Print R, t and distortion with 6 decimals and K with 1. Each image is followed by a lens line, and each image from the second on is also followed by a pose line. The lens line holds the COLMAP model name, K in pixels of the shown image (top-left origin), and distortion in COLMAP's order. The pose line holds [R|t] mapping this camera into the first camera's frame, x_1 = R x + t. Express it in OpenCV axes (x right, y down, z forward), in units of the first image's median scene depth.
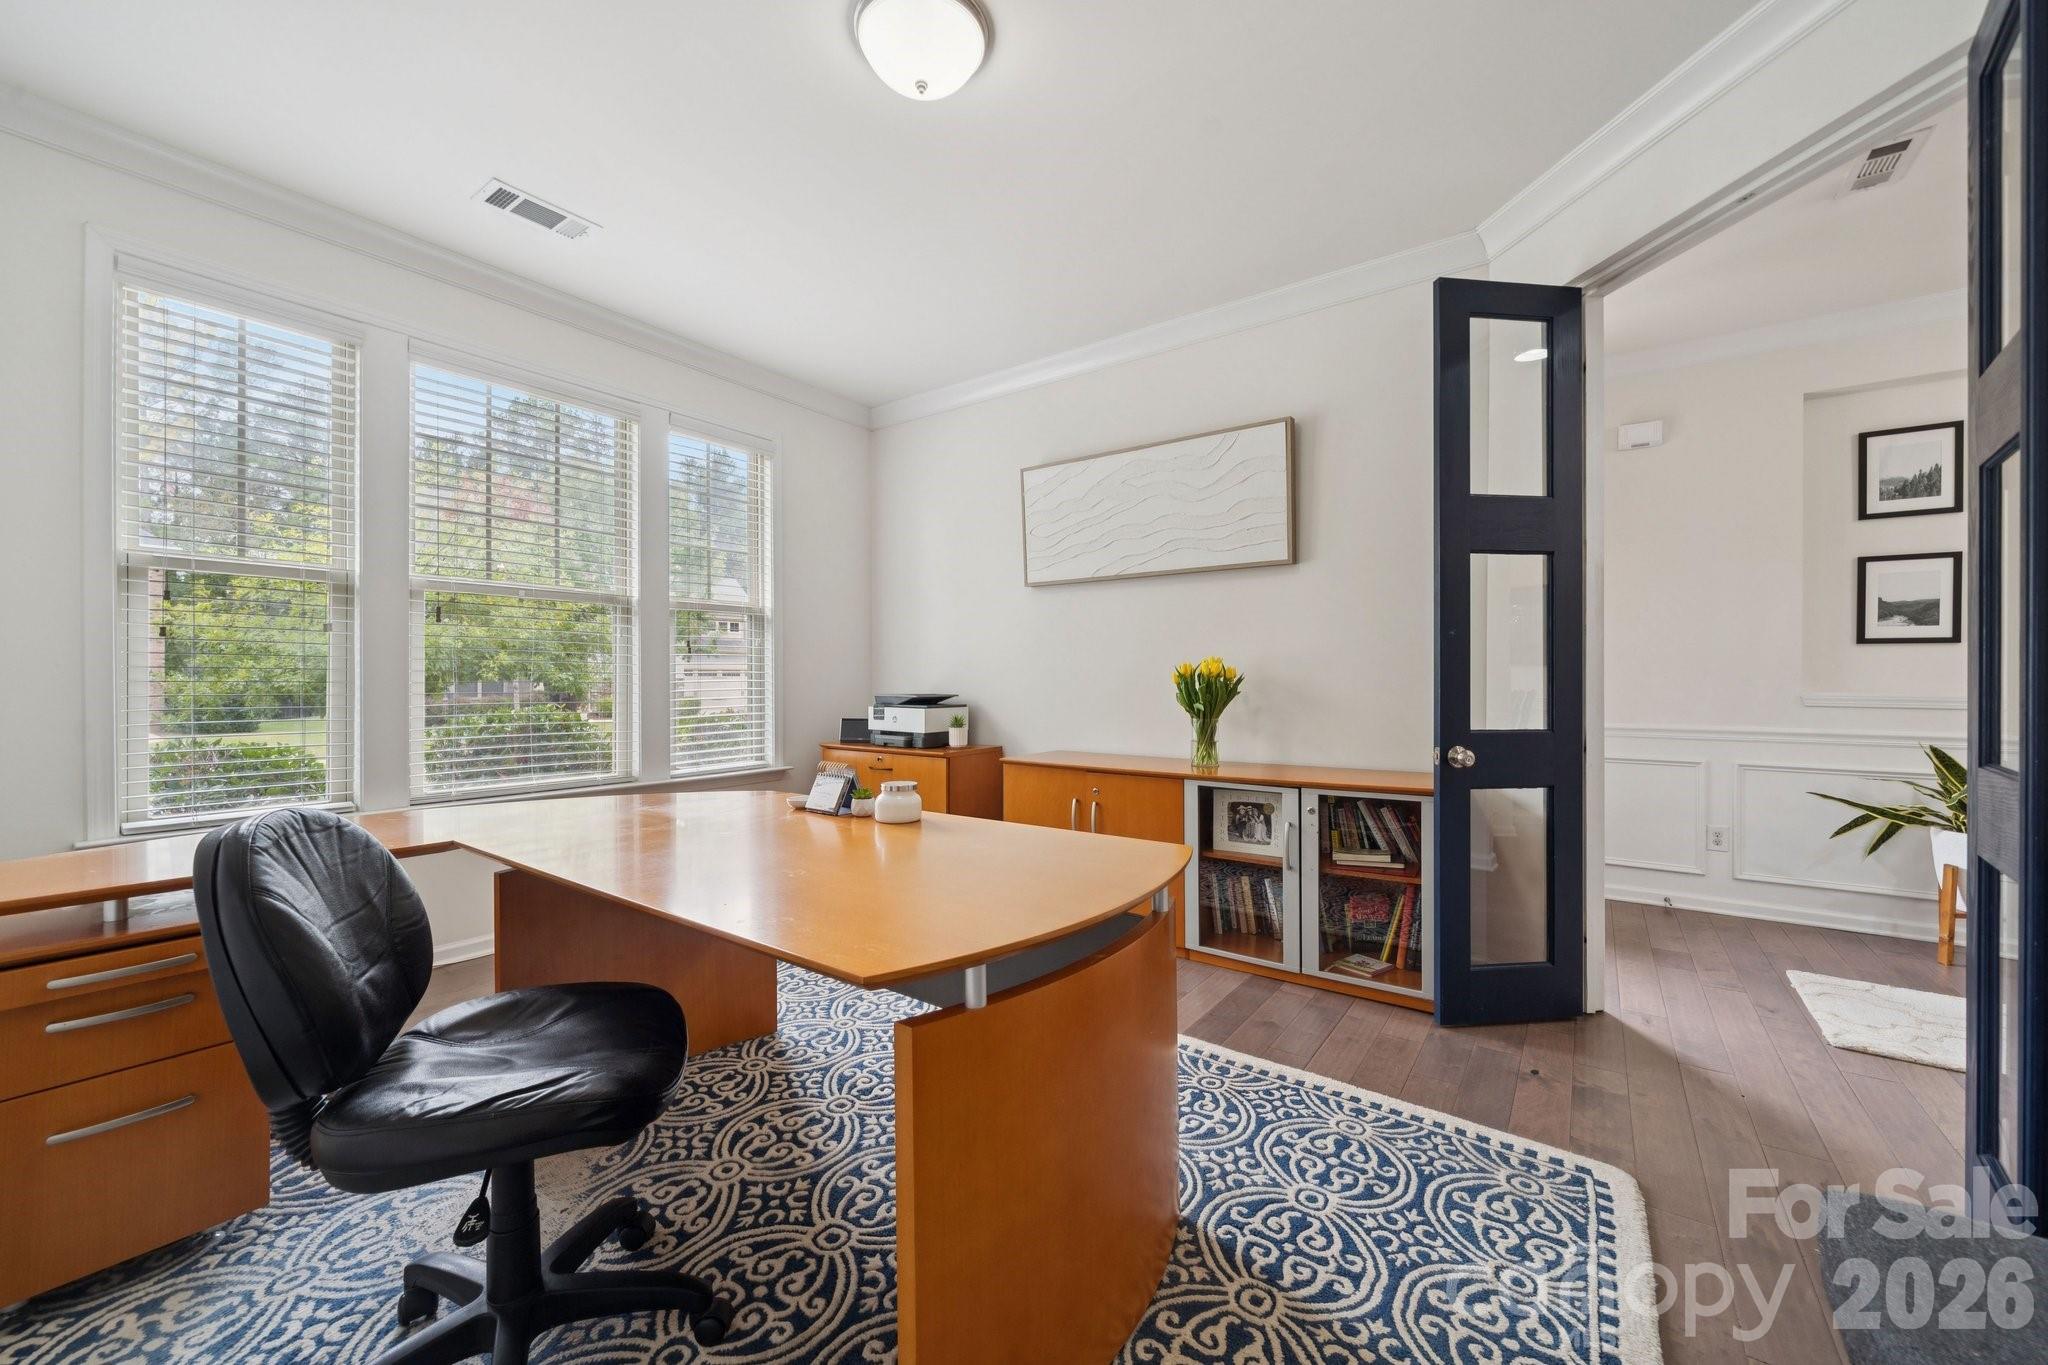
lens RADIAL K [[785.3, 0, 1027.3], [0, 785.3, 674.1], [0, 0, 1]] dist [-0.000633, -0.000068]
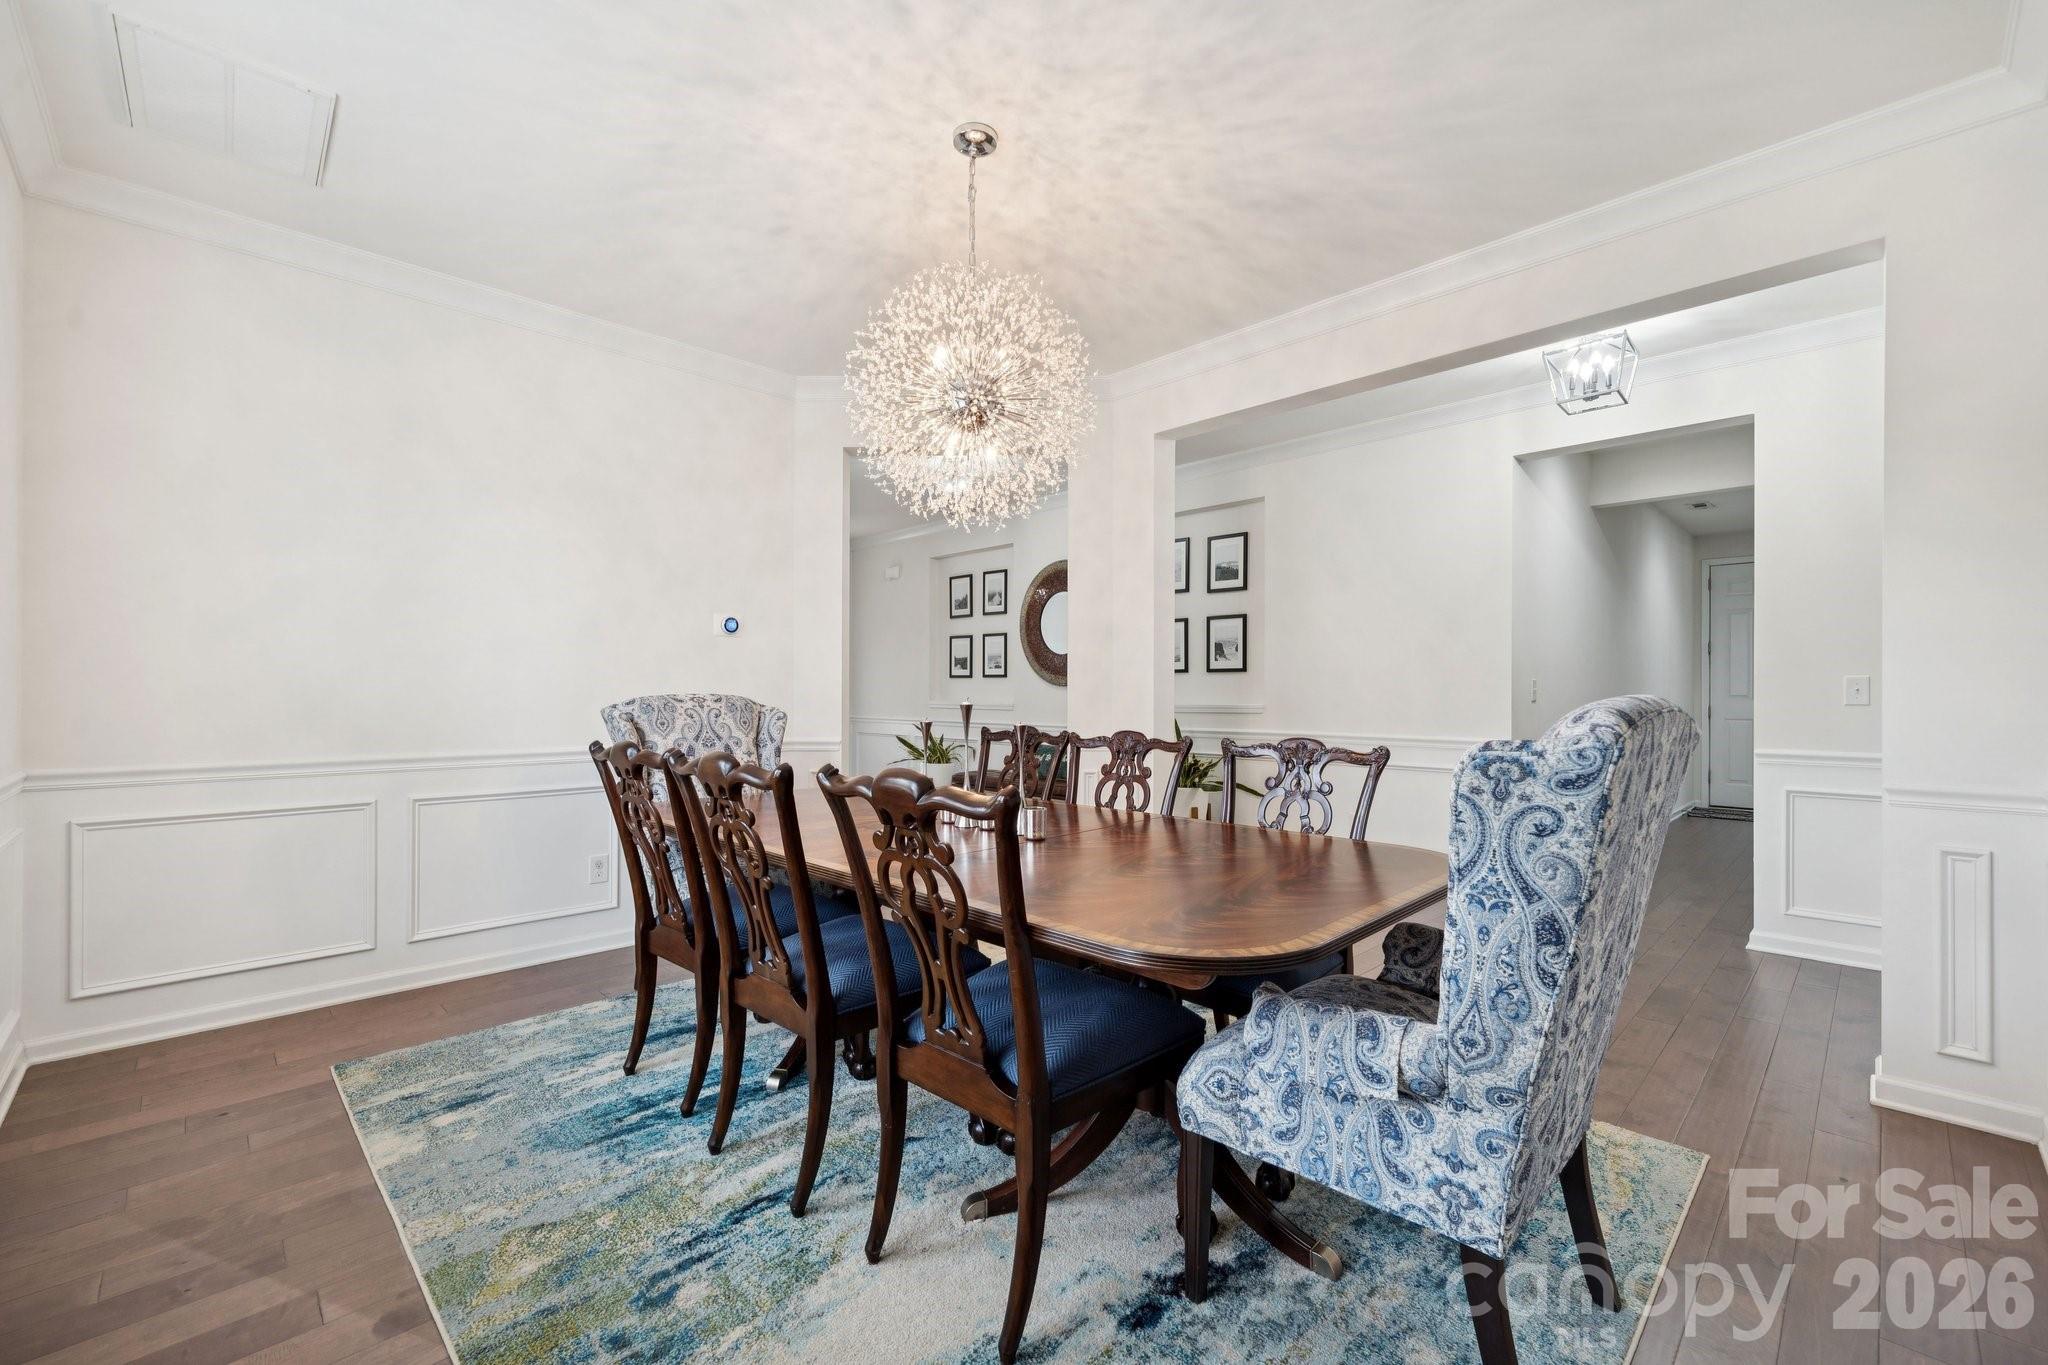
lens RADIAL K [[846.4, 0, 1038.0], [0, 846.4, 688.4], [0, 0, 1]] dist [-0.002535, -0.000275]
pose [[0.985415, 0.001128, -0.170167, 1.018847], [-0.001973, 0.999987, -0.004798, -0.000821], [0.170159, 0.005063, 0.985404, -0.709642]]
